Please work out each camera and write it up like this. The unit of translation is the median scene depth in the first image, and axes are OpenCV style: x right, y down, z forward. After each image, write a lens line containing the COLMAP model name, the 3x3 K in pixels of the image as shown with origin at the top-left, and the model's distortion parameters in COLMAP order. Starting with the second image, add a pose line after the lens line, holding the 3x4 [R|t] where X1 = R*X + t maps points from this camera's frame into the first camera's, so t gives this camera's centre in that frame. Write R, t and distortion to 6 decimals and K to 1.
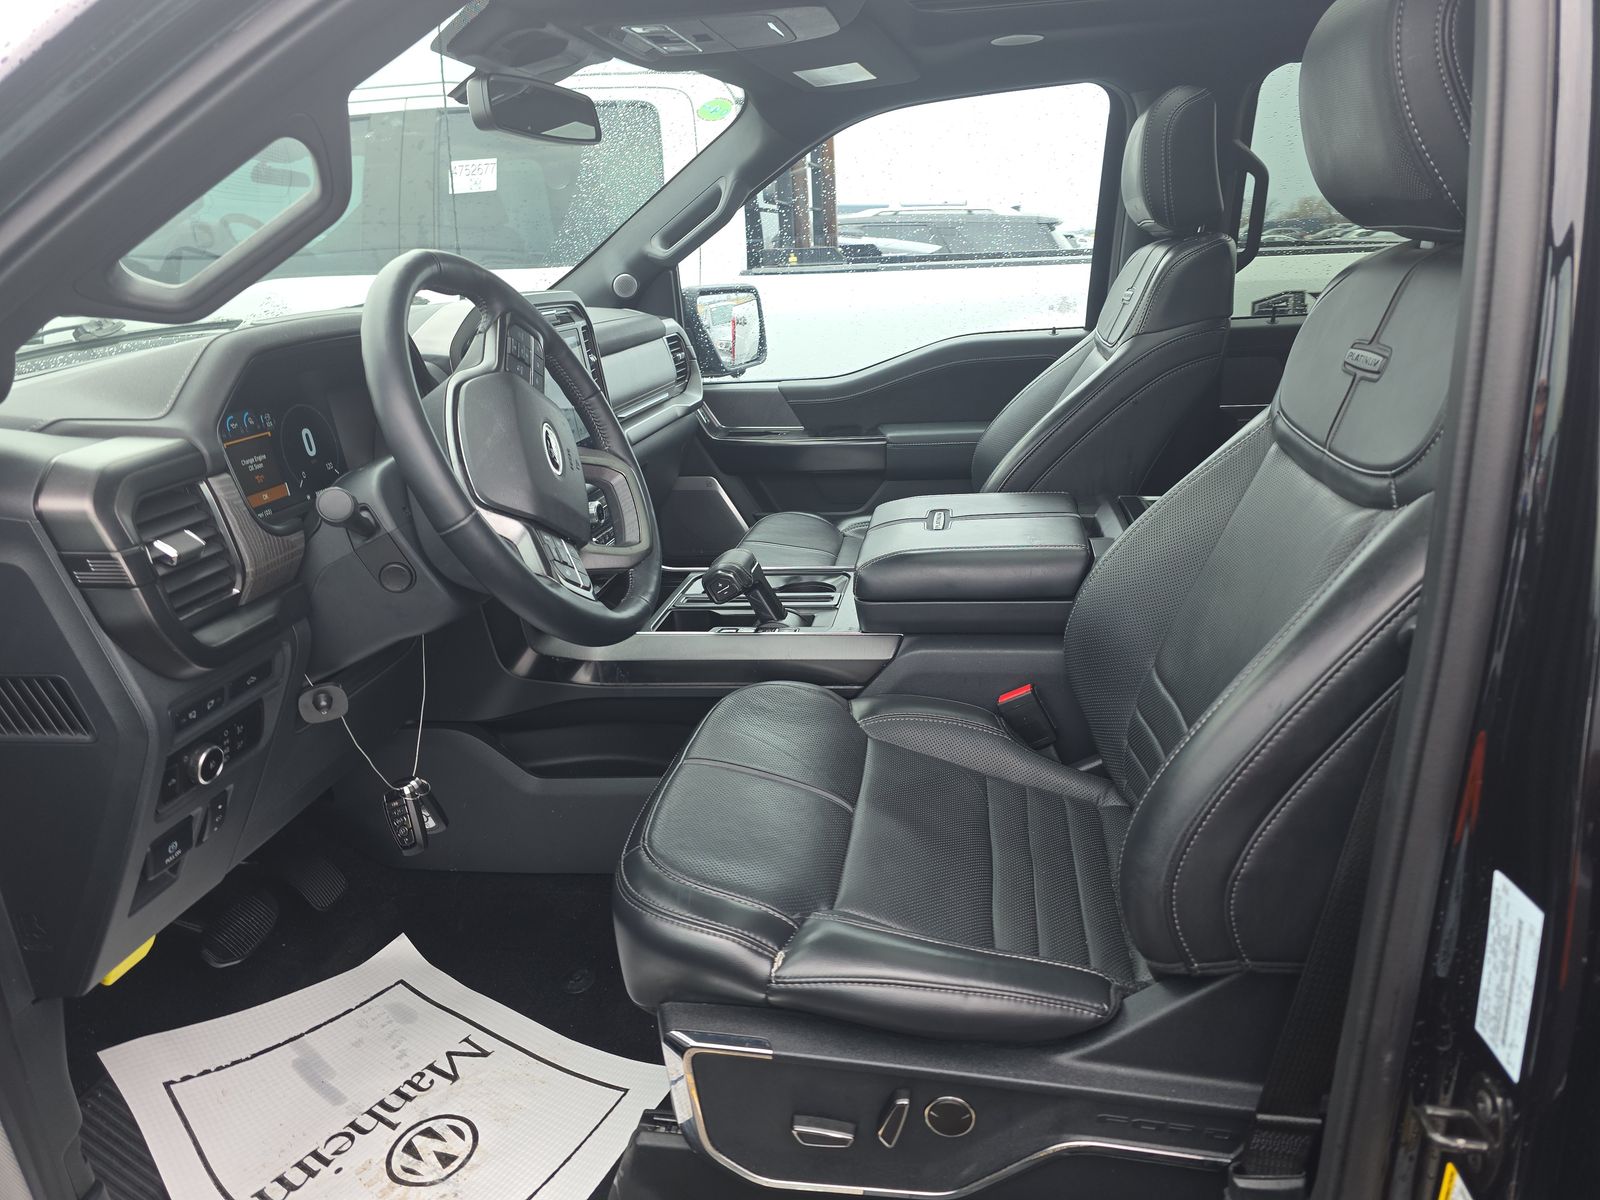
lens RADIAL K [[1094.1, 0, 807.0], [0, 1094.1, 592.5], [0, 0, 1]] dist [0.067333, -0.121005]
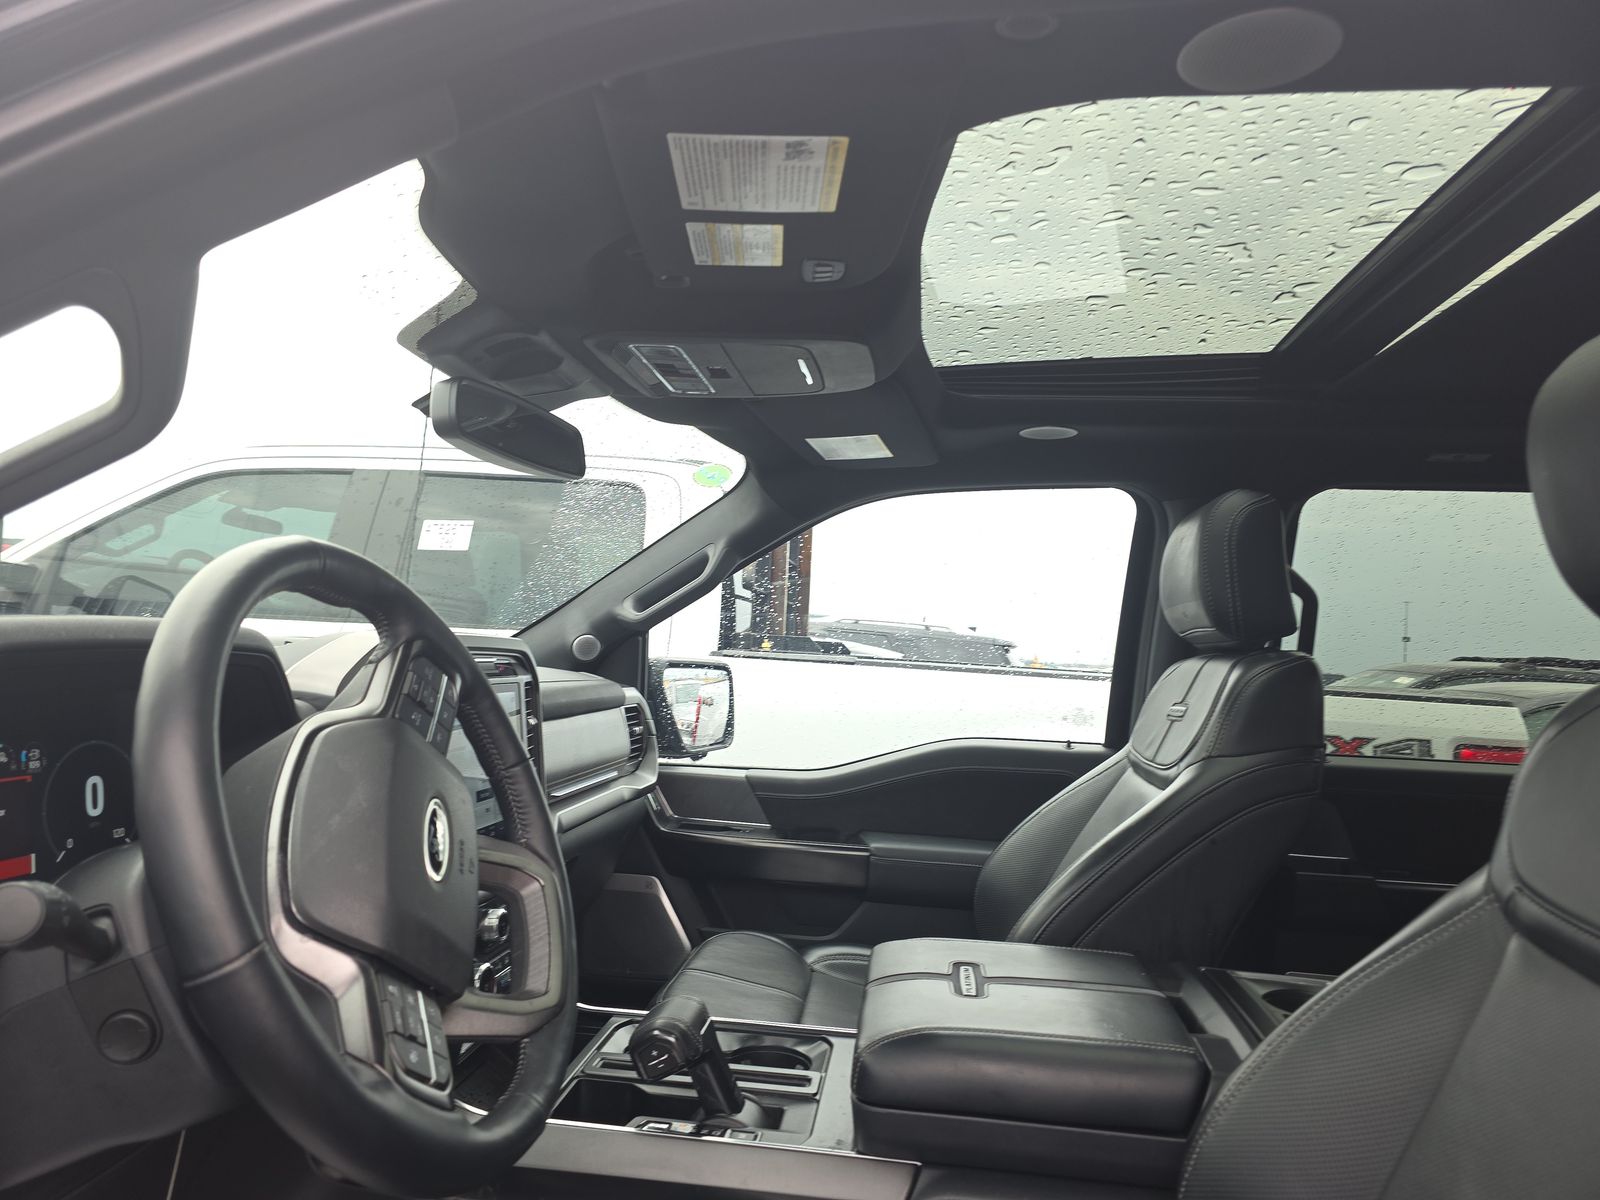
lens RADIAL K [[1082.4, 0, 800.0], [0, 1082.4, 600.0], [0, 0, 1]] dist [0.111842, -0.113995]
pose [[0.994559, 0.099858, 0.029687, -0.029862], [-0.083576, 0.934918, -0.344881, -0.033936], [-0.062195, 0.340524, 0.938177, 0.195529]]
